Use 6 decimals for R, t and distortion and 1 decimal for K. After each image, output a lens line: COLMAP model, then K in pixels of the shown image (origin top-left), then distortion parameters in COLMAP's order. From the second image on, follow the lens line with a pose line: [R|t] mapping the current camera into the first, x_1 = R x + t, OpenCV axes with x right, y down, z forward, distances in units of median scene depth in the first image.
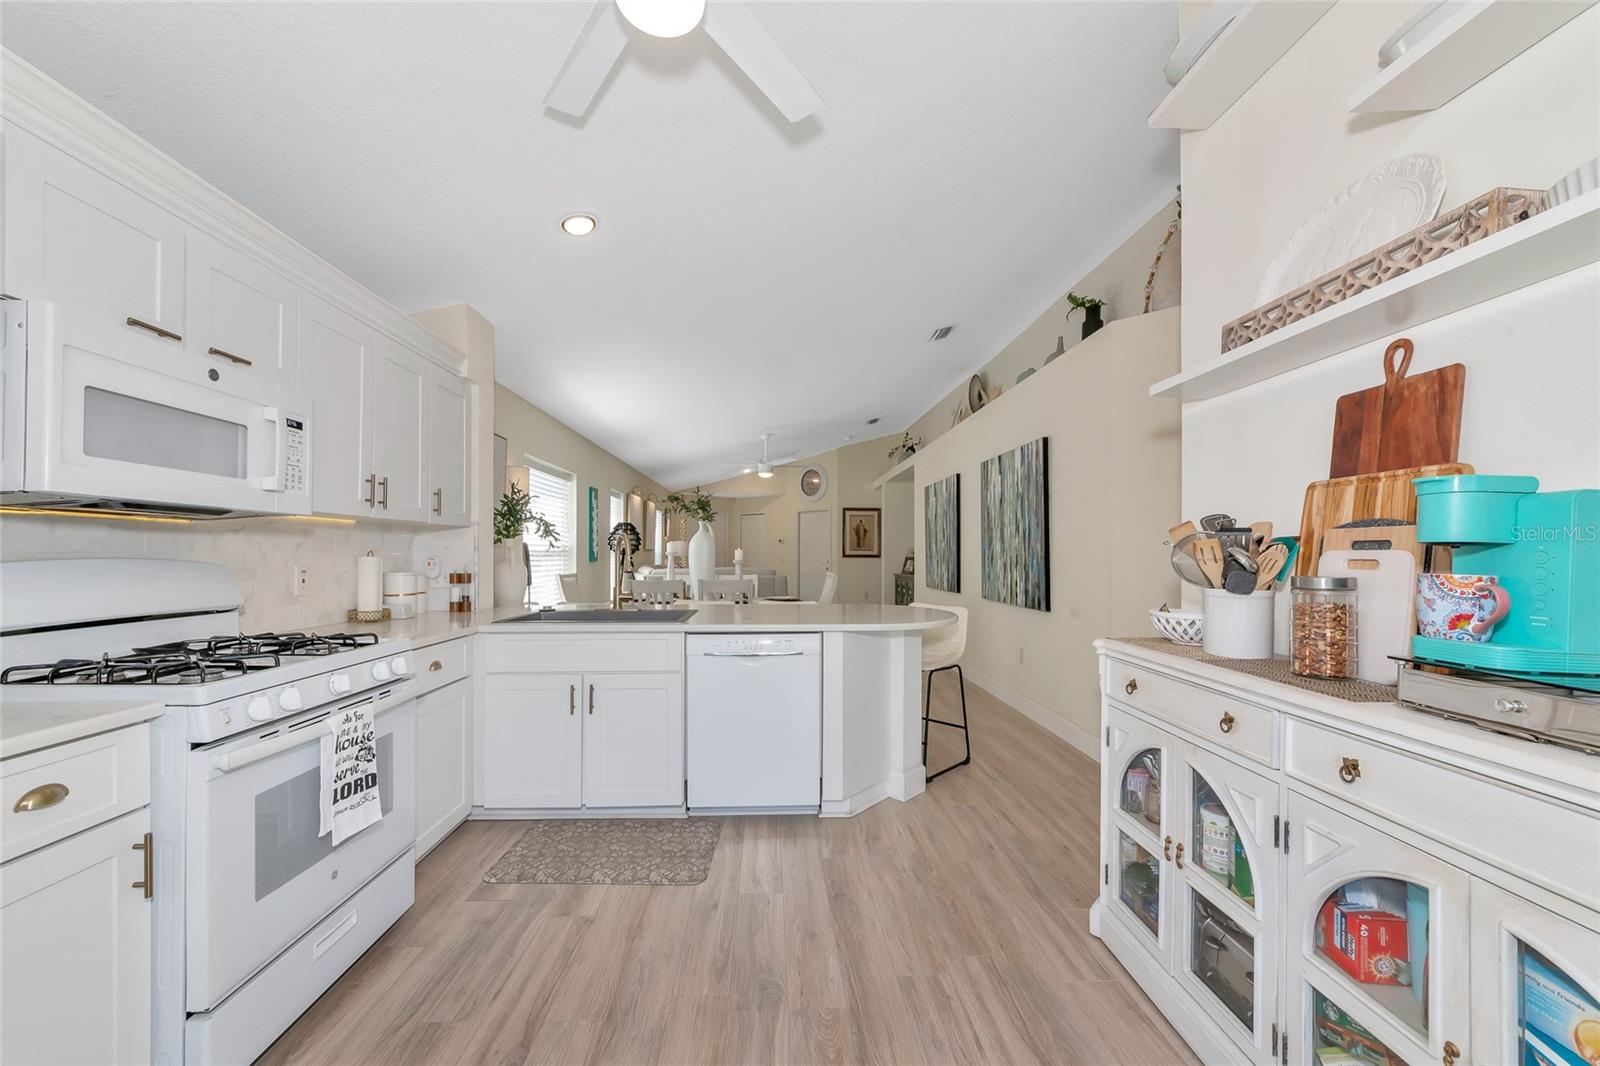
lens RADIAL K [[593.7, 0, 794.3], [0, 593.7, 554.6], [0, 0, 1]] dist [-0.000803, -0.000045]
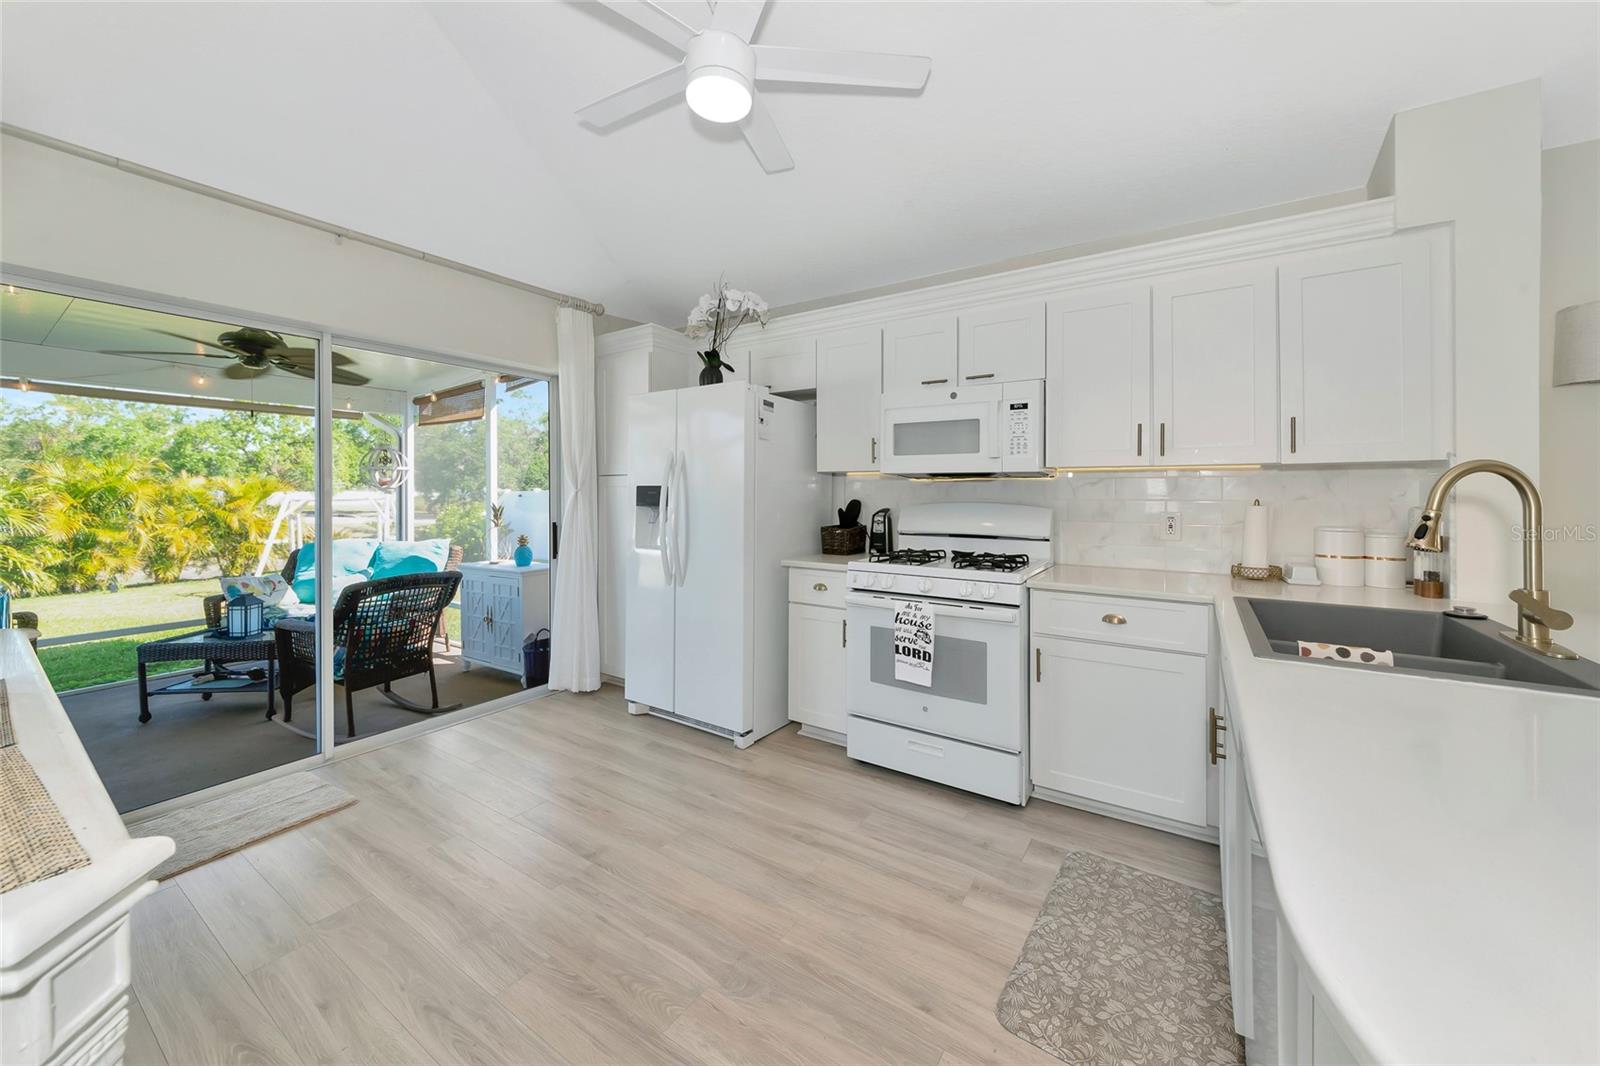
lens RADIAL K [[584.2, 0, 803.9], [0, 584.2, 494.9], [0, 0, 1]] dist [0.000648, 0.000003]
pose [[-0.571228, -0.003285, -0.820785, 0.612502], [-0.006564, 0.999978, 0.000566, -0.013893], [0.820765, 0.005711, -0.571237, 1.512339]]
